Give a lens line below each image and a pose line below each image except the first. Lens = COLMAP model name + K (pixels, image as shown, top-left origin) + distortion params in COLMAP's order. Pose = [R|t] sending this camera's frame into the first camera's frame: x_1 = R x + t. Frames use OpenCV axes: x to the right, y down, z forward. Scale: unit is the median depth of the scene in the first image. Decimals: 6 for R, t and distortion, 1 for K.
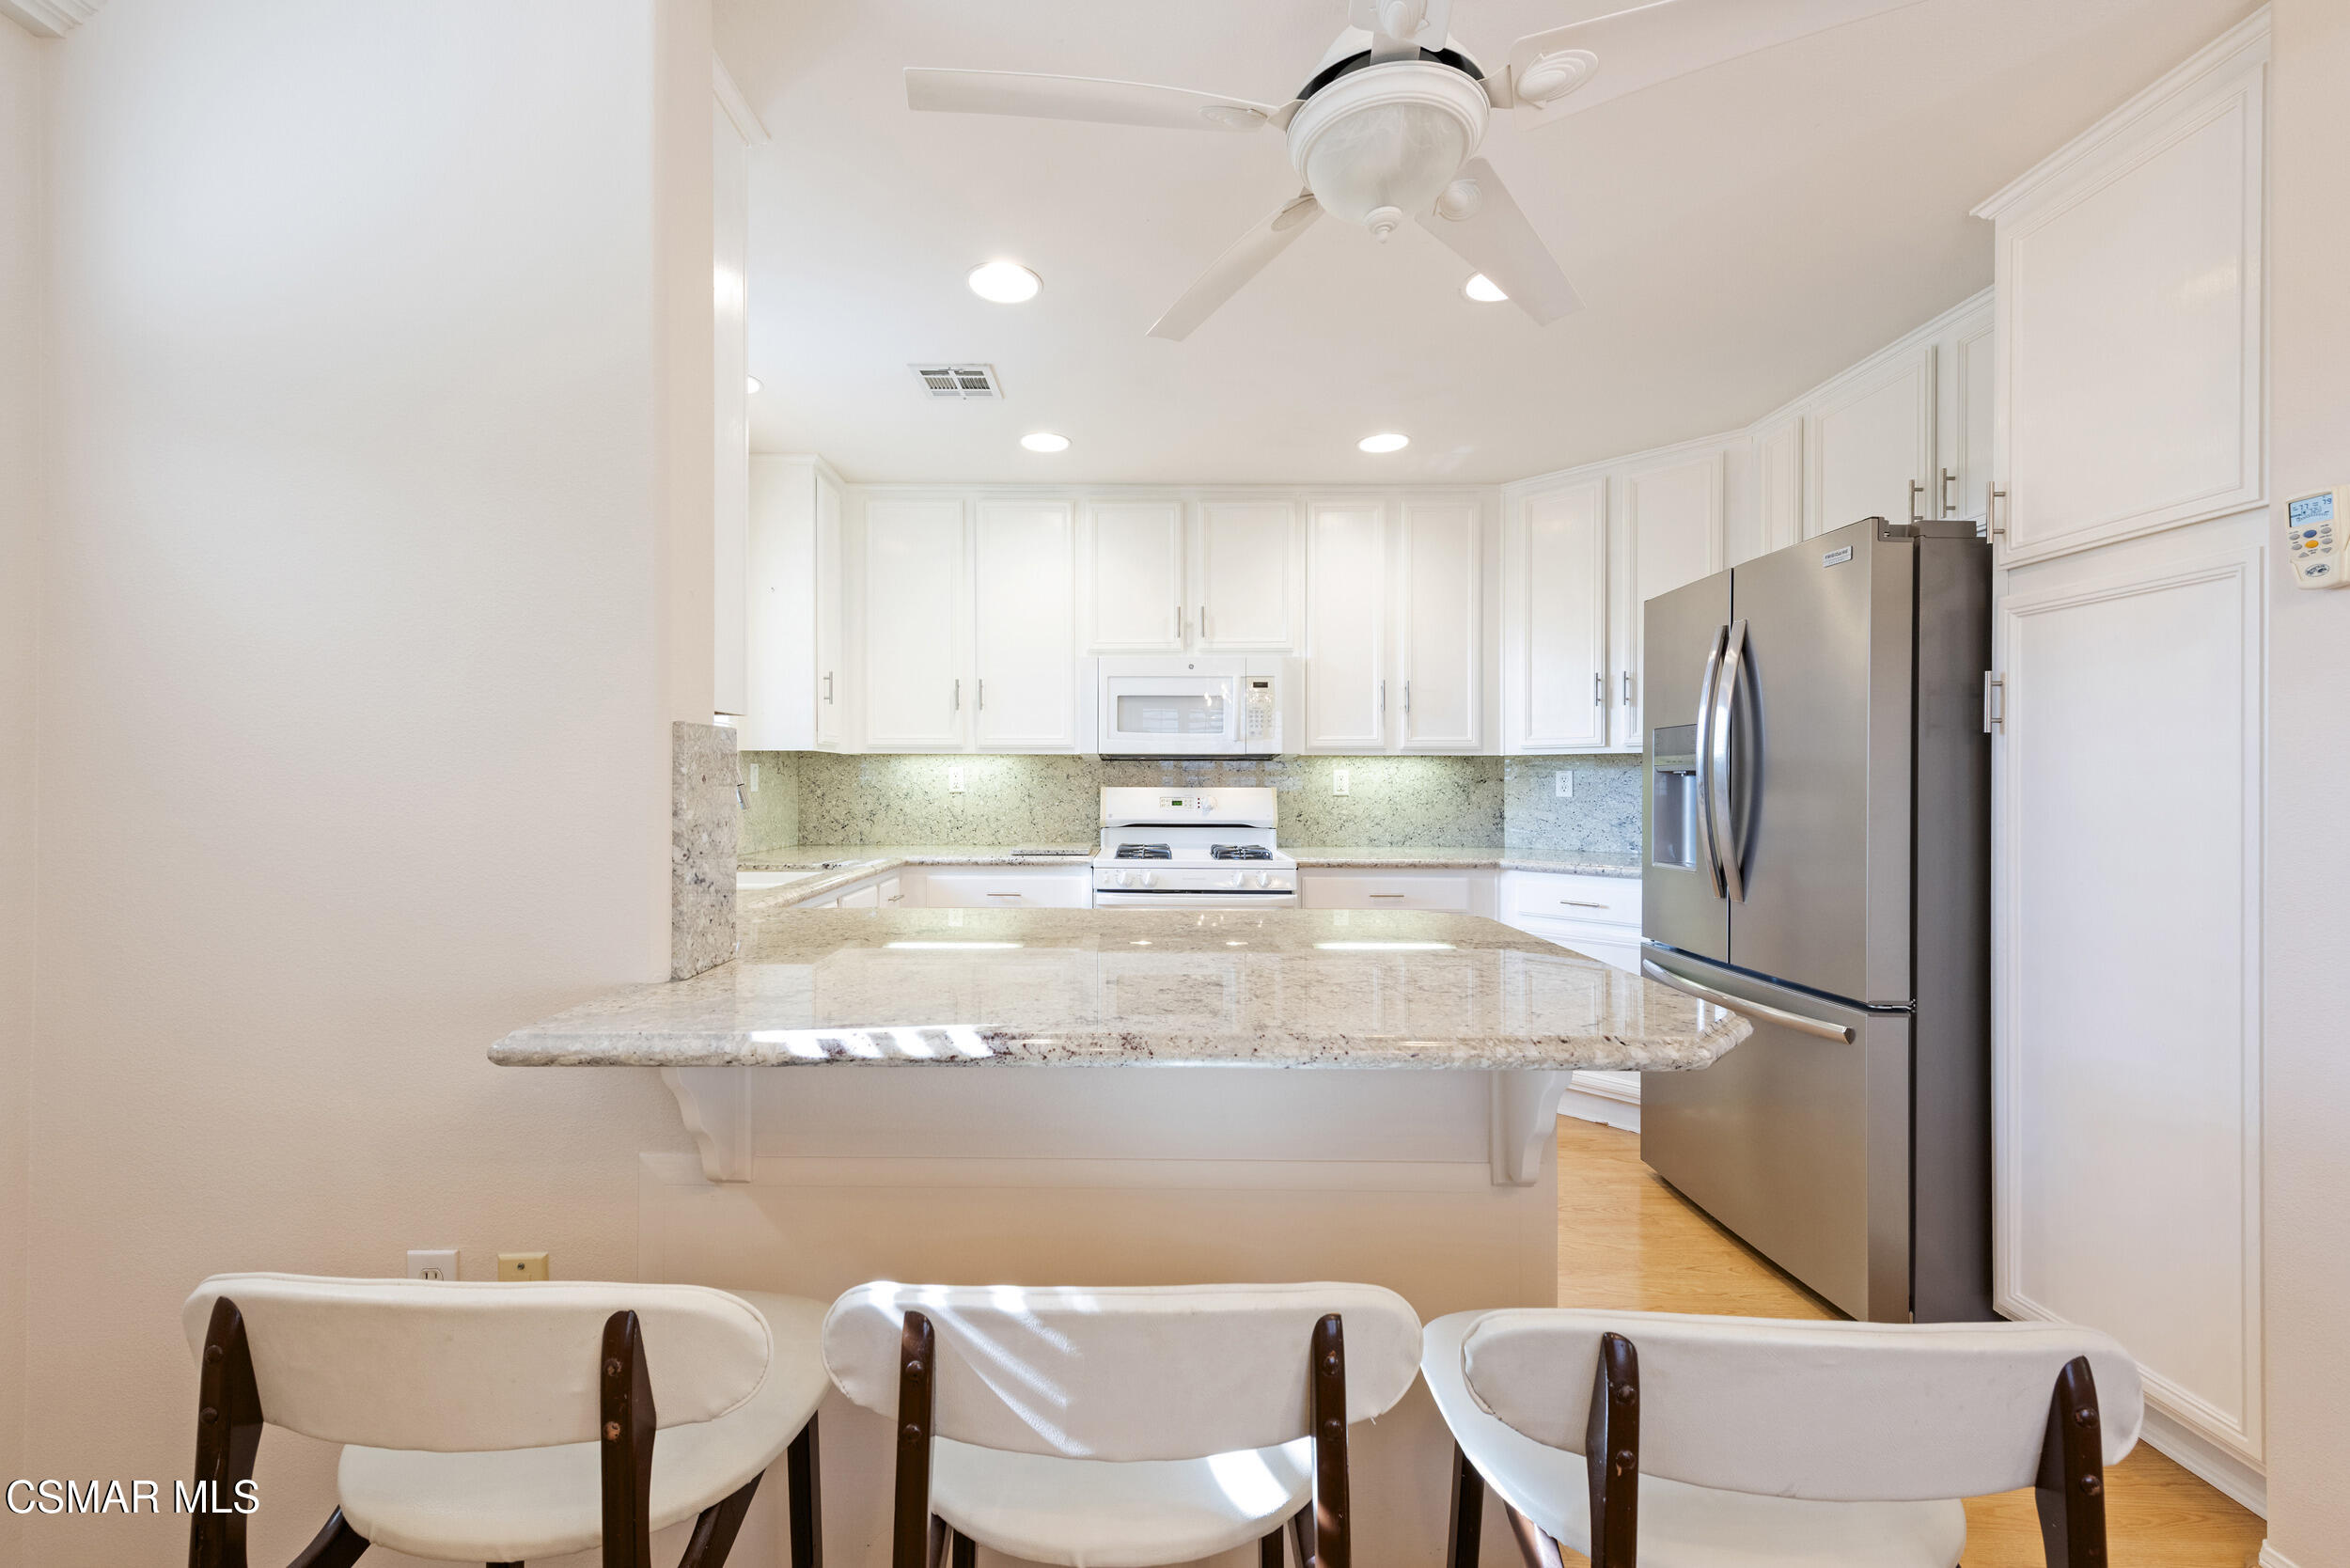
lens RADIAL K [[931.0, 0, 1128.7], [0, 931.0, 793.1], [0, 0, 1]] dist [0.007130, -0.002514]
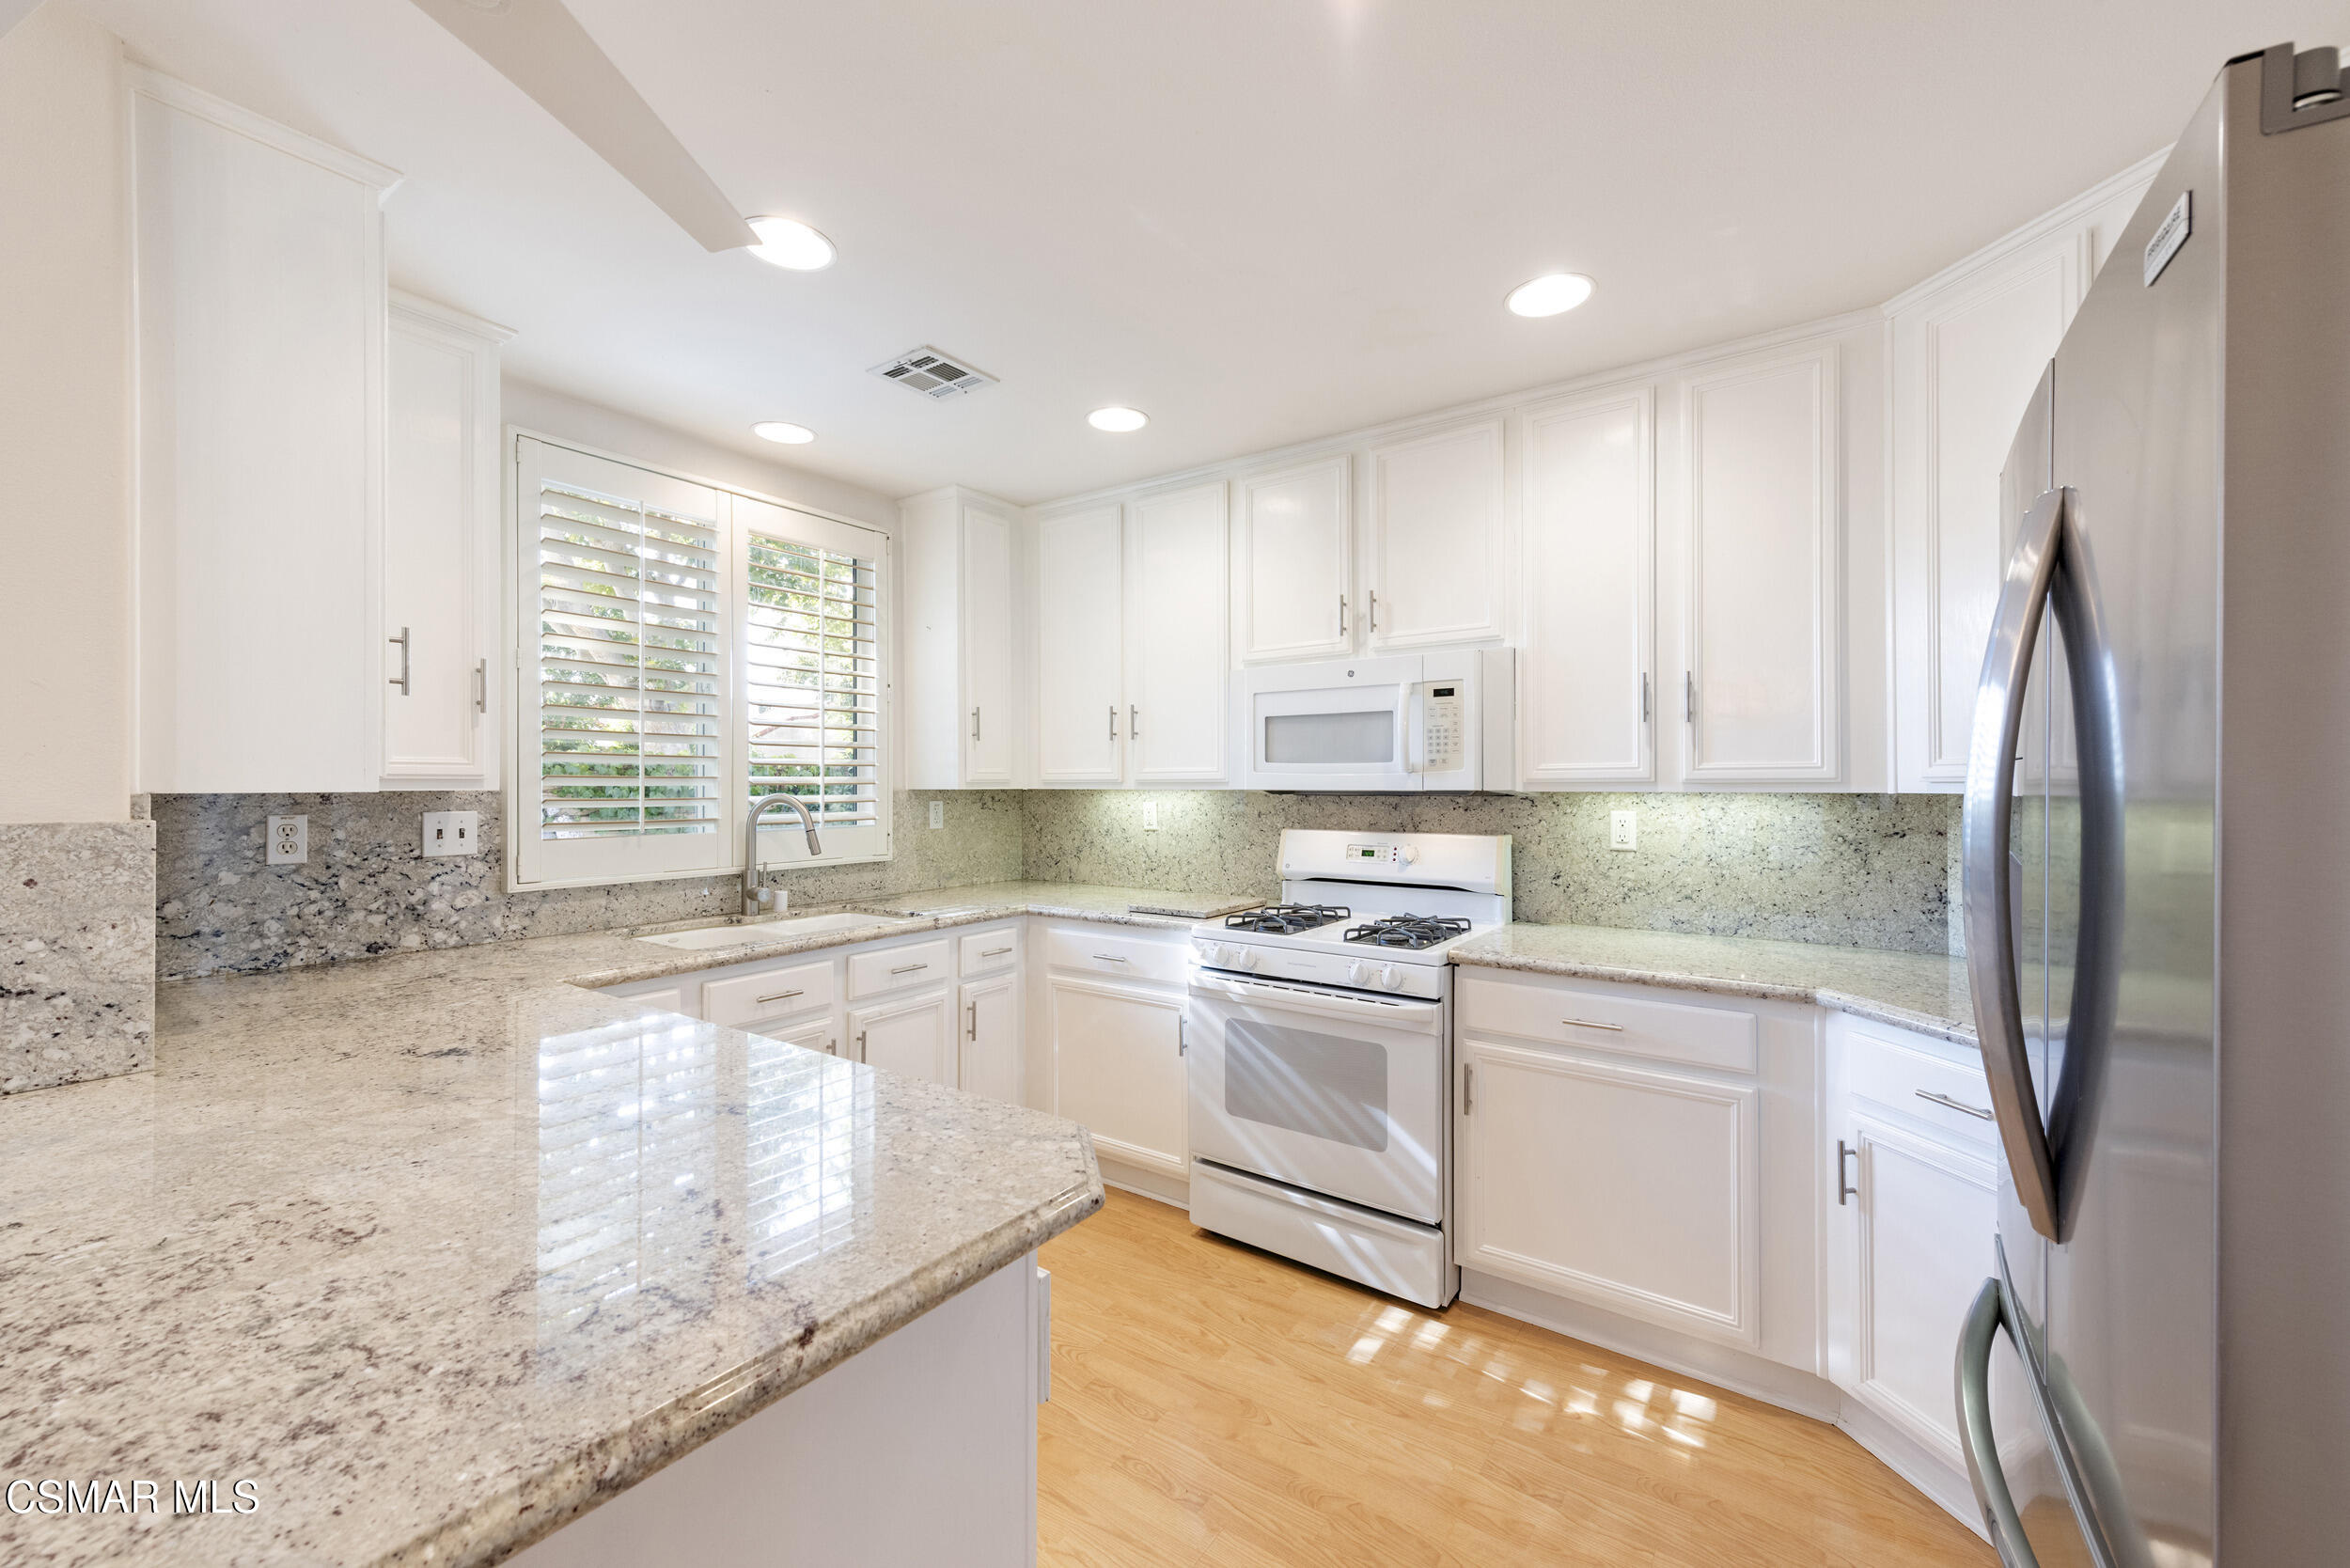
lens RADIAL K [[931.0, 0, 1164.8], [0, 931.0, 790.6], [0, 0, 1]] dist [0.007130, -0.002514]
pose [[0.818354, 0.000581, -0.574714, 0.351165], [-0.003399, 0.999987, -0.003830, -0.036705], [0.574704, 0.005088, 0.818346, 0.289420]]
